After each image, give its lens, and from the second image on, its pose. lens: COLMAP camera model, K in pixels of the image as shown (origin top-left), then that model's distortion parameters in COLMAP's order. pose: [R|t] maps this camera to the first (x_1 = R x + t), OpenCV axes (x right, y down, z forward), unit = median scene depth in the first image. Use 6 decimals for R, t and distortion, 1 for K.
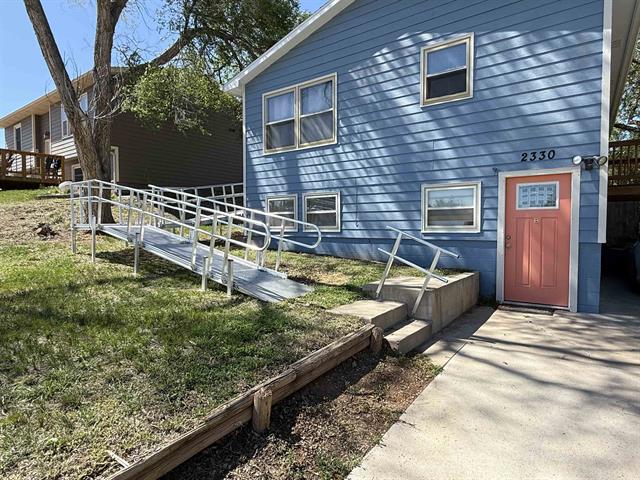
lens RADIAL K [[368.7, 0, 320.4], [0, 368.7, 241.7], [0, 0, 1]] dist [0.003291, -0.004802]
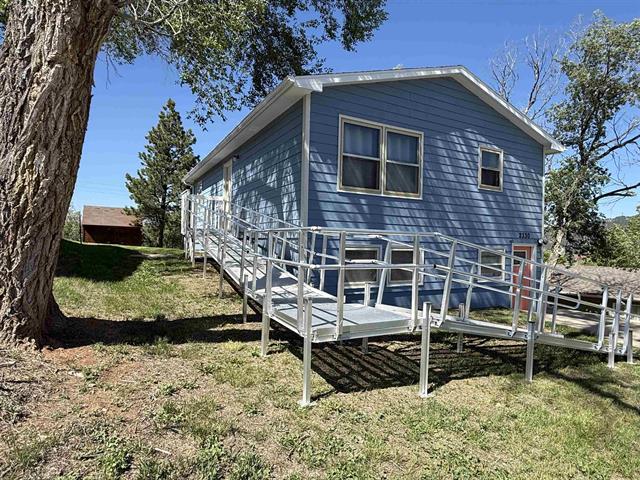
lens RADIAL K [[368.7, 0, 318.0], [0, 368.7, 238.8], [0, 0, 1]] dist [0.003291, -0.004802]
pose [[0.434570, 0.022262, 0.900363, -1.303799], [0.014952, 0.999378, -0.031927, -0.165617], [-0.900514, 0.027337, 0.433967, 1.053383]]
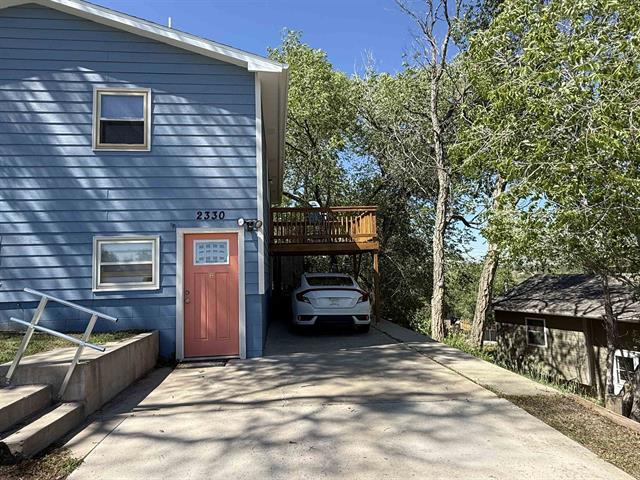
lens RADIAL K [[388.2, 0, 320.2], [0, 388.2, 242.3], [0, 0, 1]] dist [-0.004973, 0.006497]
pose [[0.742761, 0.035373, 0.668622, 0.068319], [0.054723, 0.992056, -0.113274, -0.008079], [-0.667317, 0.120724, 0.734924, -0.032927]]
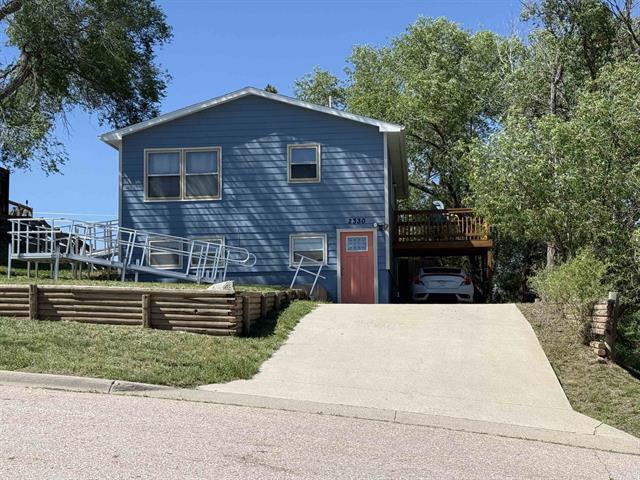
lens RADIAL K [[944.8, 0, 323.1], [0, 944.8, 239.1], [0, 0, 1]] dist [0.089240, 0.000000]
pose [[0.866349, 0.046259, 0.497292, -1.660026], [0.031052, 0.988786, -0.146076, 0.470383], [-0.498473, 0.141994, 0.855197, -2.565898]]
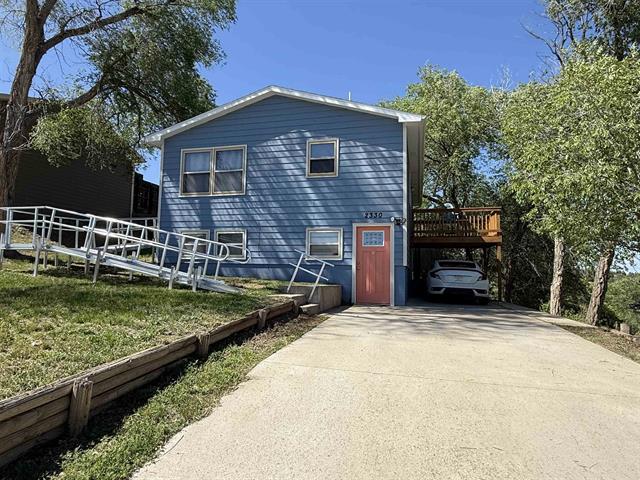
lens RADIAL K [[388.2, 0, 319.5], [0, 388.2, 240.7], [0, 0, 1]] dist [-0.004973, 0.006497]
pose [[0.930244, 0.051616, 0.363293, -0.271785], [-0.005169, 0.991802, -0.127677, 0.108121], [-0.366905, 0.116893, 0.922885, -0.519896]]
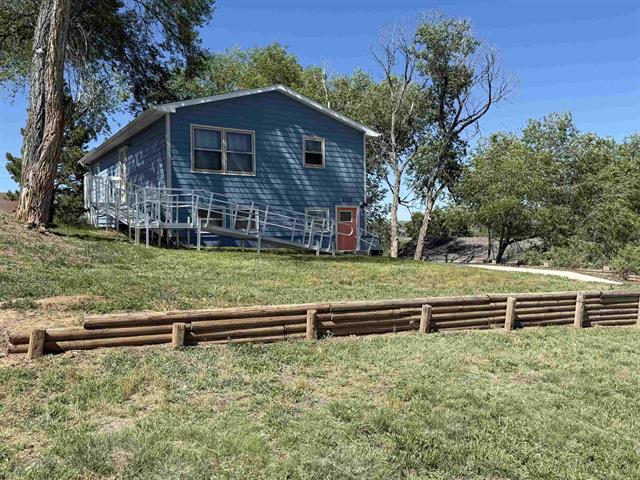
lens RADIAL K [[557.9, 0, 319.0], [0, 557.9, 248.6], [0, 0, 1]] dist [0.057655, -0.047480]
pose [[0.367061, -0.014452, 0.930085, -2.634228], [0.053839, 0.998533, -0.005732, 0.084233], [-0.928638, 0.052178, 0.367300, -0.122060]]
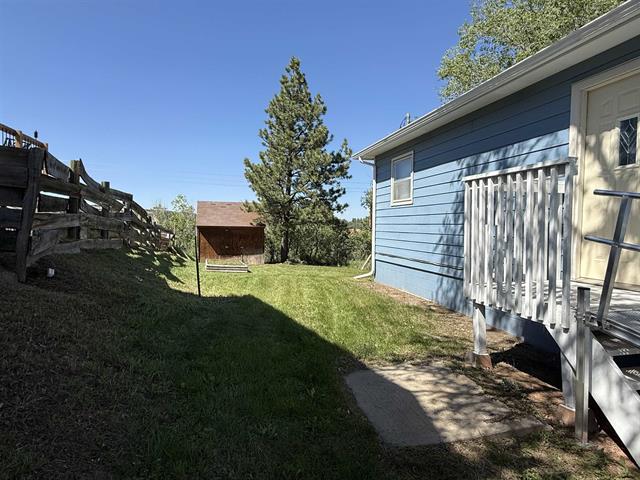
lens RADIAL K [[368.7, 0, 317.1], [0, 368.7, 237.7], [0, 0, 1]] dist [0.003291, -0.004802]
pose [[0.644105, -0.019407, 0.764690, -0.584850], [0.025372, 0.999670, 0.003999, -0.370896], [-0.764516, 0.016826, 0.644385, 2.246298]]
